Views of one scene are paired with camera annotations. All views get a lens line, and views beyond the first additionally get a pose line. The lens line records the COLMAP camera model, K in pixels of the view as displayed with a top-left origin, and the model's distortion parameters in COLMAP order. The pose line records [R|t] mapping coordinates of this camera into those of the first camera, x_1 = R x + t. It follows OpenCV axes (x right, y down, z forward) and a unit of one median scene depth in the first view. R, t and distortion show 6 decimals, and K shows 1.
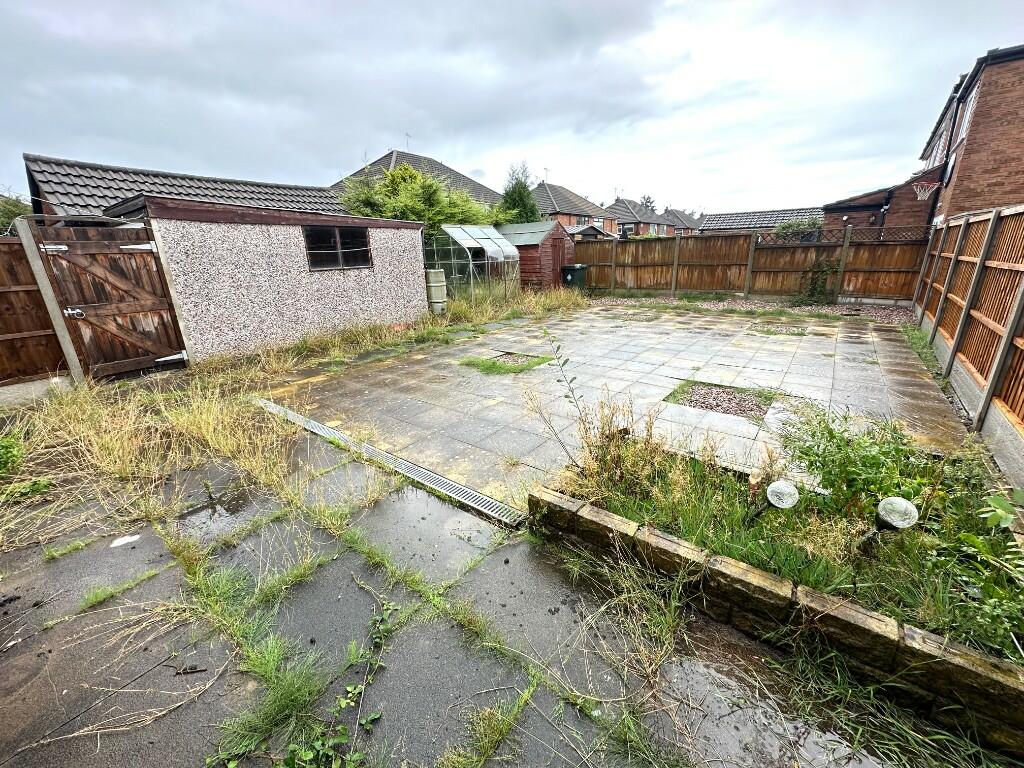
lens RADIAL K [[407.4, 0, 513.2], [0, 407.4, 384.4], [0, 0, 1]] dist [0.000825, 0.000200]
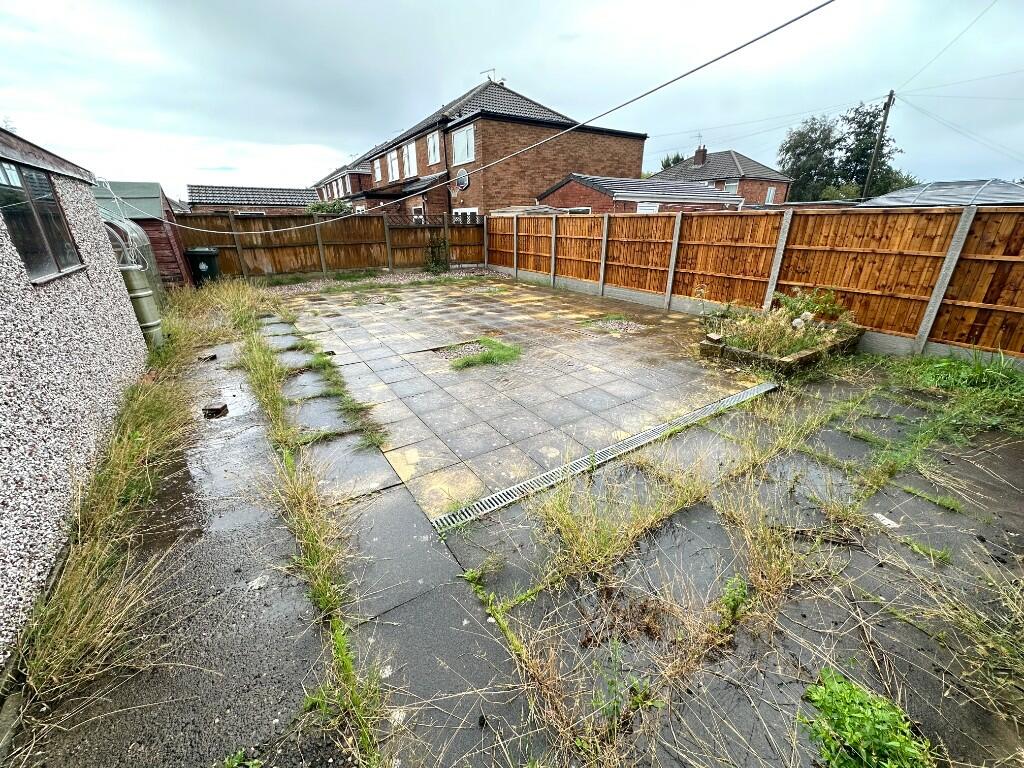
lens RADIAL K [[407.4, 0, 511.9], [0, 407.4, 383.9], [0, 0, 1]] dist [0.000825, 0.000200]
pose [[0.313870, -0.331357, 0.889768, -0.498797], [0.287766, 0.926246, 0.243431, -0.113827], [-0.904807, 0.179640, 0.386075, 0.340974]]
